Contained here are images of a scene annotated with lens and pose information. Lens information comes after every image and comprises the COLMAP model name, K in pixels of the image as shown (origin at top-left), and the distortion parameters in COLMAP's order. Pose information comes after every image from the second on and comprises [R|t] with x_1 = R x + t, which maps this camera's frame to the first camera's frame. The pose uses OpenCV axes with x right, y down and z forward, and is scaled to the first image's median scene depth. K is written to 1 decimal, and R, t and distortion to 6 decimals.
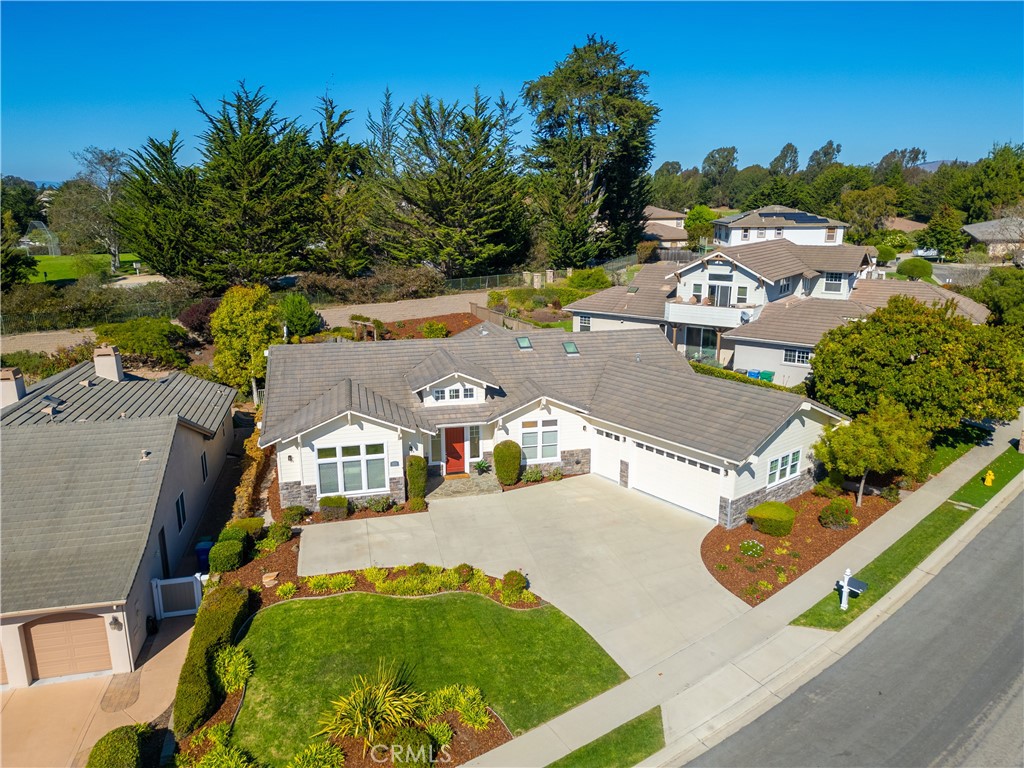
lens RADIAL K [[733.7, 0, 512.0], [0, 733.7, 384.0], [0, 0, 1]] dist [0.047304, -0.047708]
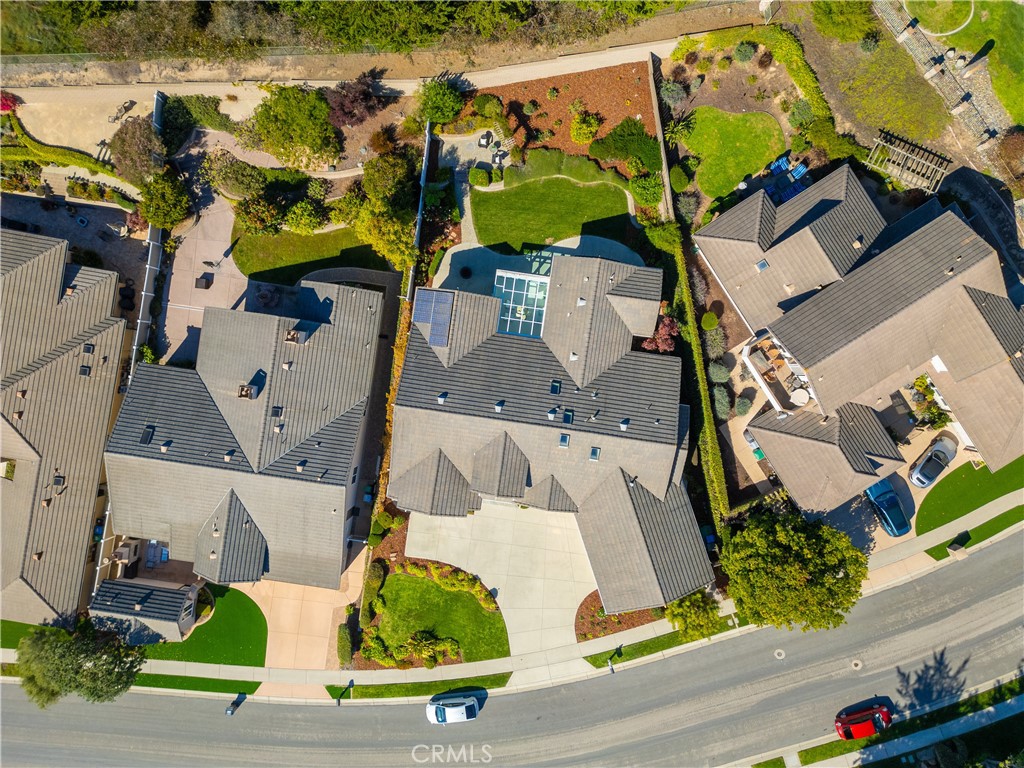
lens RADIAL K [[733.7, 0, 512.0], [0, 733.7, 384.0], [0, 0, 1]] dist [0.047304, -0.047708]
pose [[0.931680, 0.362859, -0.017505, -0.108066], [-0.062157, 0.206699, 0.976428, -1.709919], [0.357924, -0.908630, 0.215132, 0.901759]]
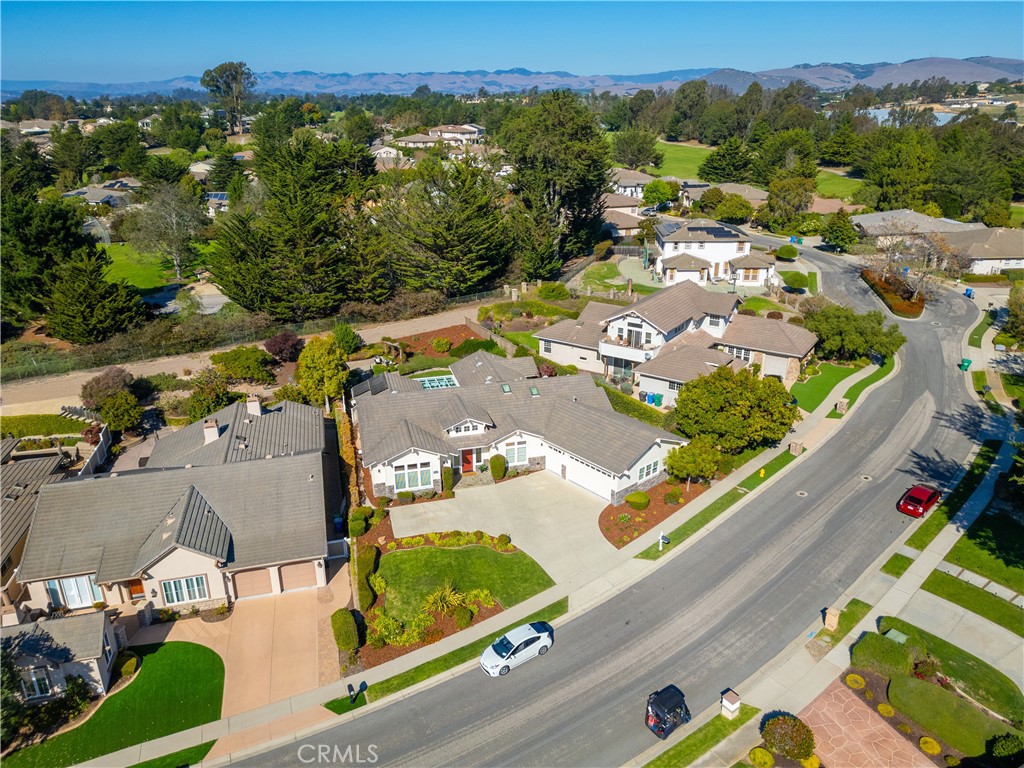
lens RADIAL K [[733.7, 0, 512.0], [0, 733.7, 384.0], [0, 0, 1]] dist [0.047304, -0.047708]
pose [[0.999565, -0.014645, 0.025582, -0.014911], [0.011398, 0.992370, 0.122766, -0.320218], [-0.027184, -0.122421, 0.992106, -0.758054]]
